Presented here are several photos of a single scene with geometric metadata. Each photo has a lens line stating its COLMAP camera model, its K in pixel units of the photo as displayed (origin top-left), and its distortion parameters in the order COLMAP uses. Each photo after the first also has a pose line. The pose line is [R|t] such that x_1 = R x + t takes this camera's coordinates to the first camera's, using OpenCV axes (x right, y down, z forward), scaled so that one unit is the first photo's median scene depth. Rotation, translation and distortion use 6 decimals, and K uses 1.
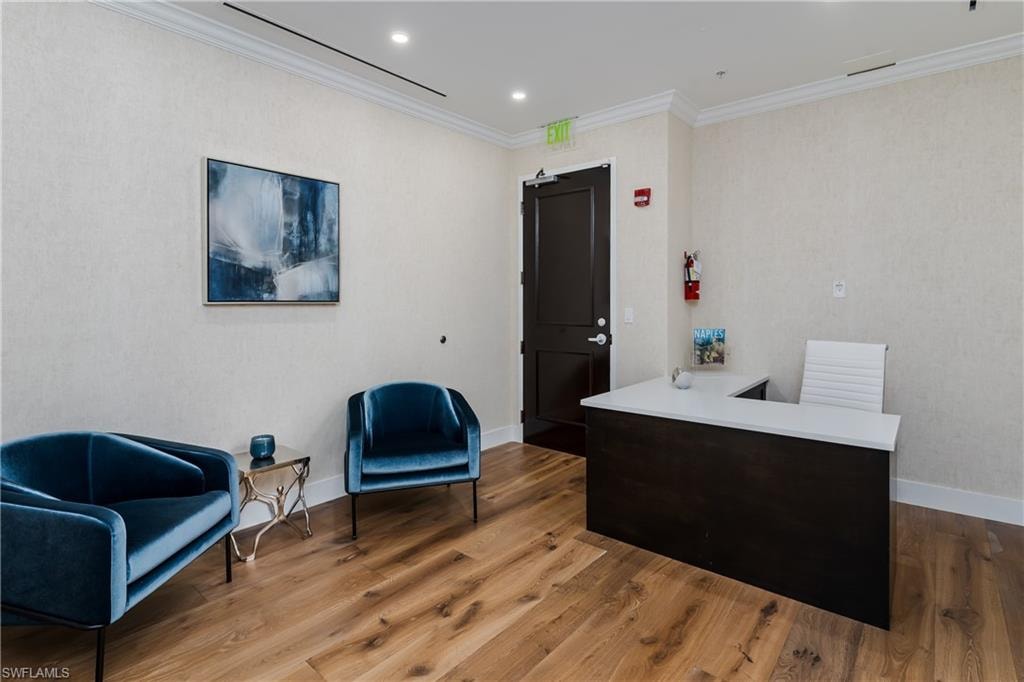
lens RADIAL K [[494.5, 0, 509.1], [0, 494.5, 320.7], [0, 0, 1]] dist [-0.010397, -0.000112]
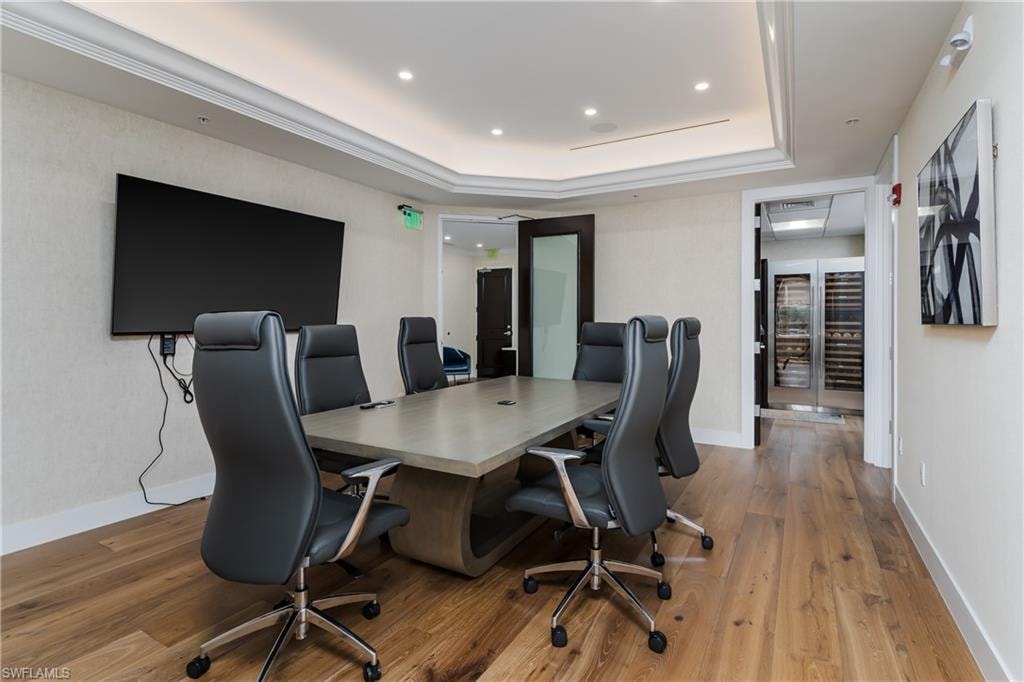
lens RADIAL K [[494.5, 0, 509.1], [0, 494.5, 320.7], [0, 0, 1]] dist [-0.010397, -0.000112]
pose [[0.984612, 0.001155, 0.174749, -0.251387], [0.004858, 0.999411, -0.033979, 0.055991], [-0.174686, 0.034306, 0.984026, -1.476465]]
